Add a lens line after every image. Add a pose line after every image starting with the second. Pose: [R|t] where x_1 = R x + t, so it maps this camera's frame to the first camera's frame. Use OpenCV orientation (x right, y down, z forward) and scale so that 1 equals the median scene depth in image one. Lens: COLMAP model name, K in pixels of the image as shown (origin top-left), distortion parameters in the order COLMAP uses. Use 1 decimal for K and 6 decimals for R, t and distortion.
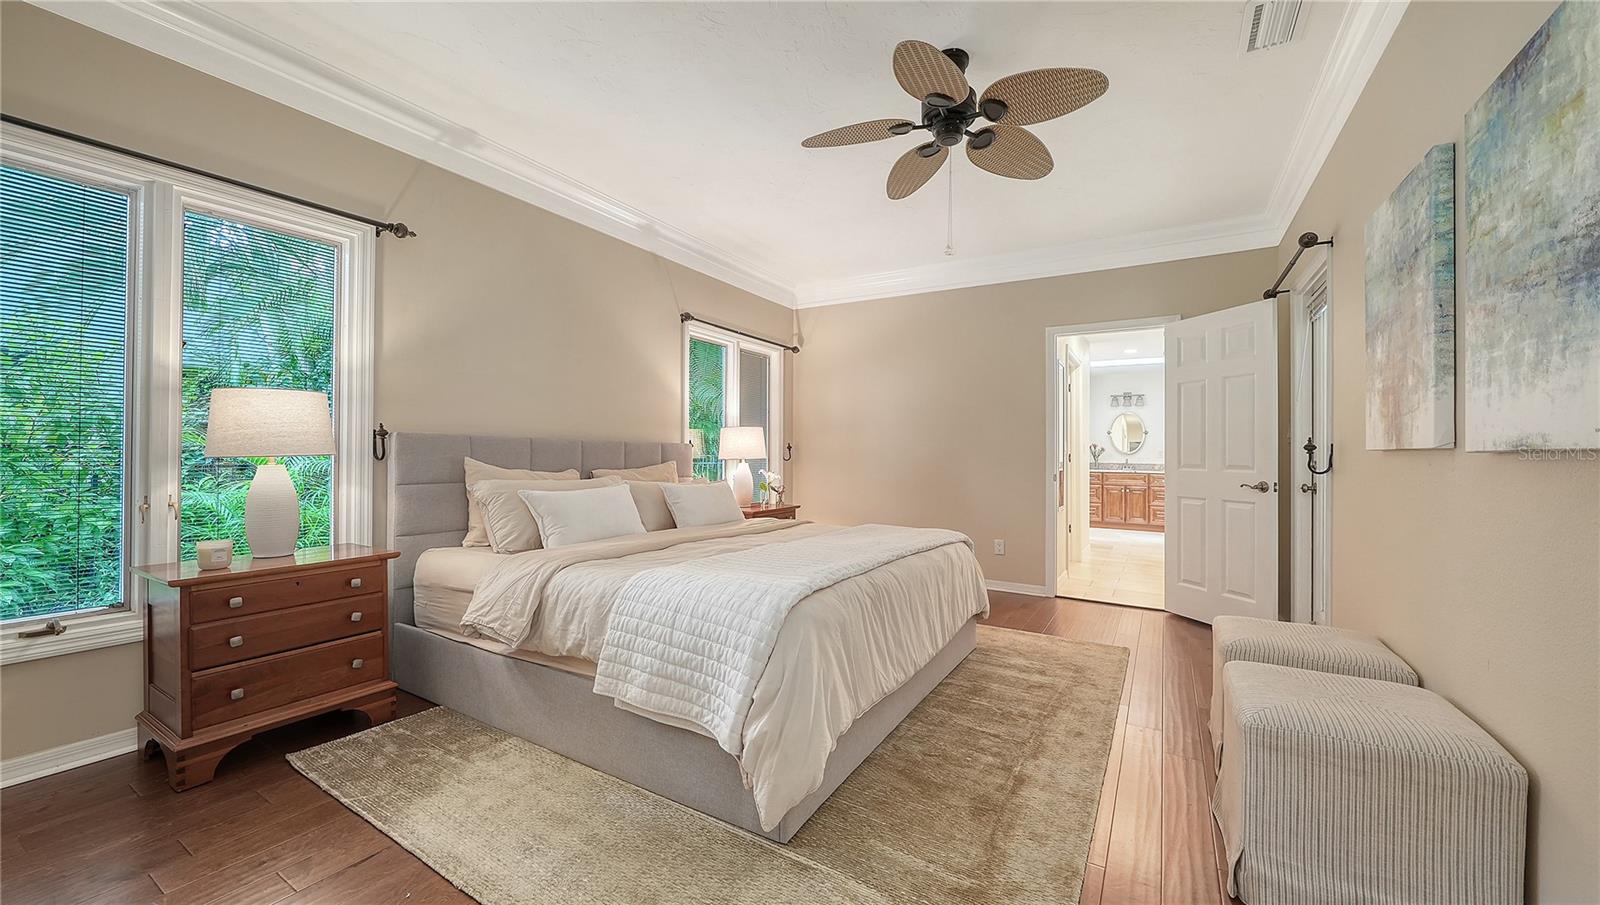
lens RADIAL K [[600.4, 0, 800.0], [0, 600.4, 452.5], [0, 0, 1]] dist [-0.003710, -0.000211]
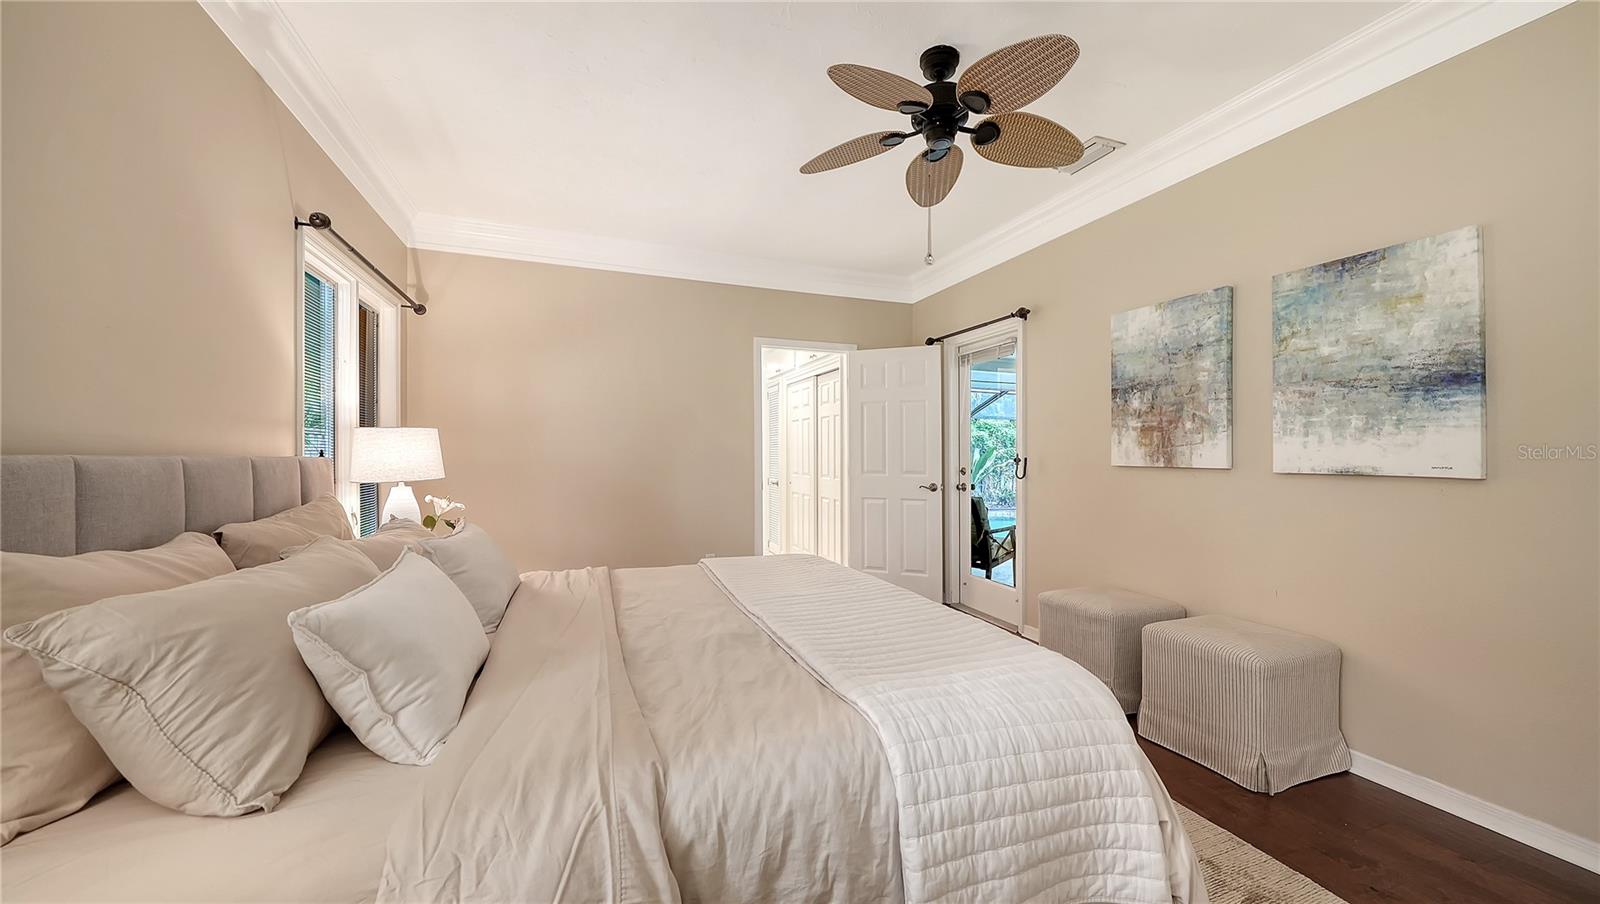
lens RADIAL K [[600.4, 0, 800.0], [0, 600.4, 452.0], [0, 0, 1]] dist [-0.003710, -0.000211]
pose [[0.609398, -0.006821, 0.792835, -0.581774], [0.000344, 0.999965, 0.008338, -0.040353], [-0.792864, -0.004808, 0.609379, 0.548206]]
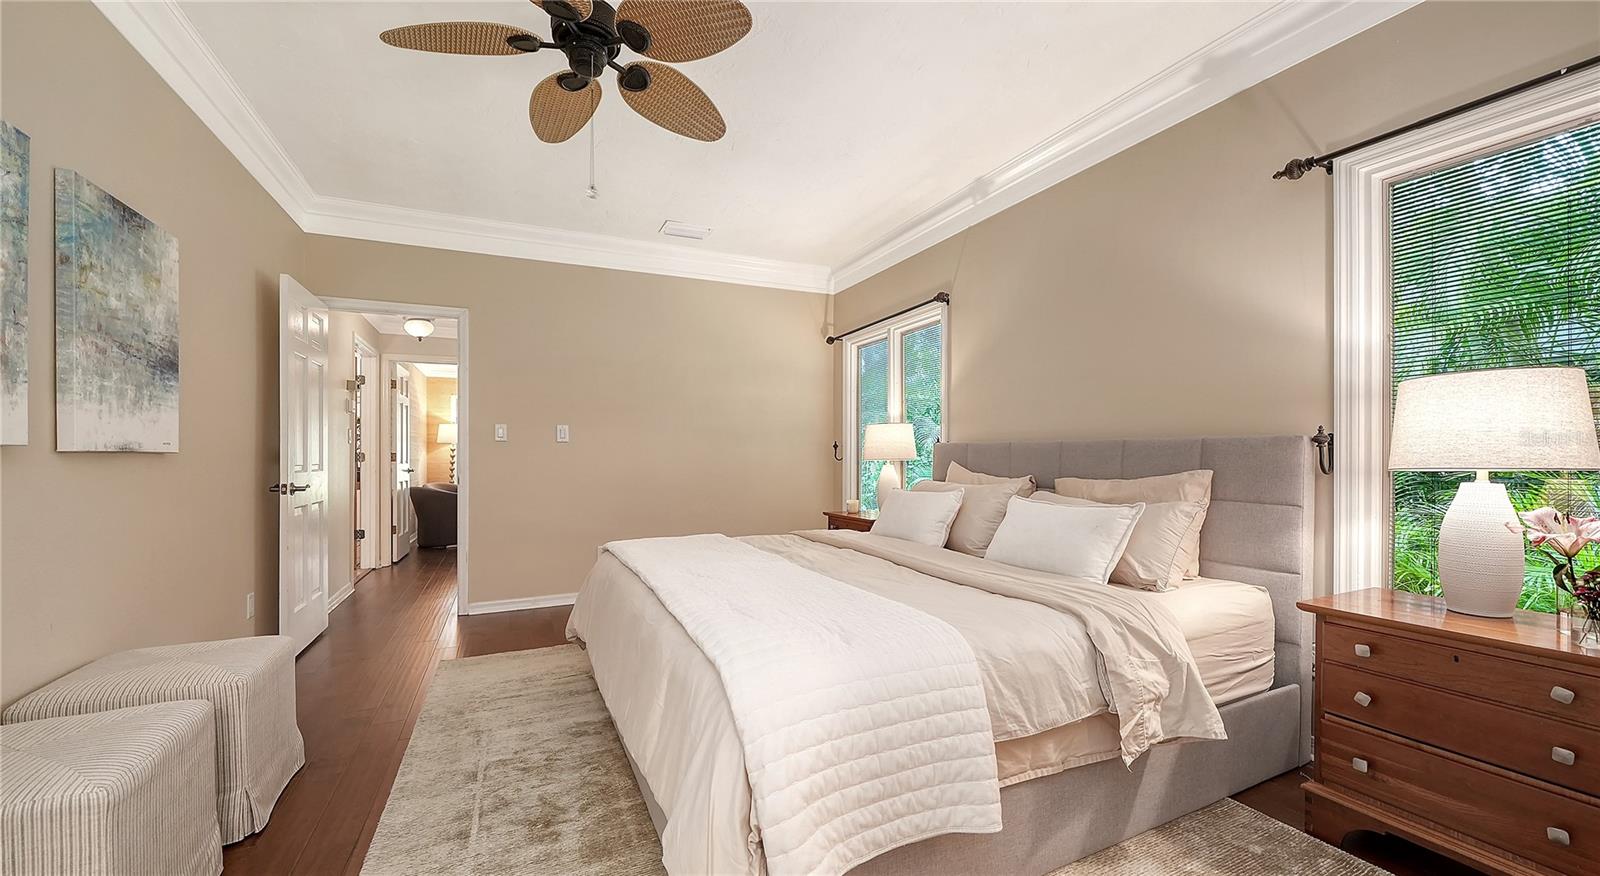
lens RADIAL K [[569.4, 0, 782.6], [0, 569.4, 457.9], [0, 0, 1]] dist [0.000099, 0.000007]
pose [[-0.544078, -0.003238, -0.839029, 0.693842], [0.003304, 0.999977, -0.006002, 0.013205], [0.839028, -0.006037, -0.544054, 1.509549]]
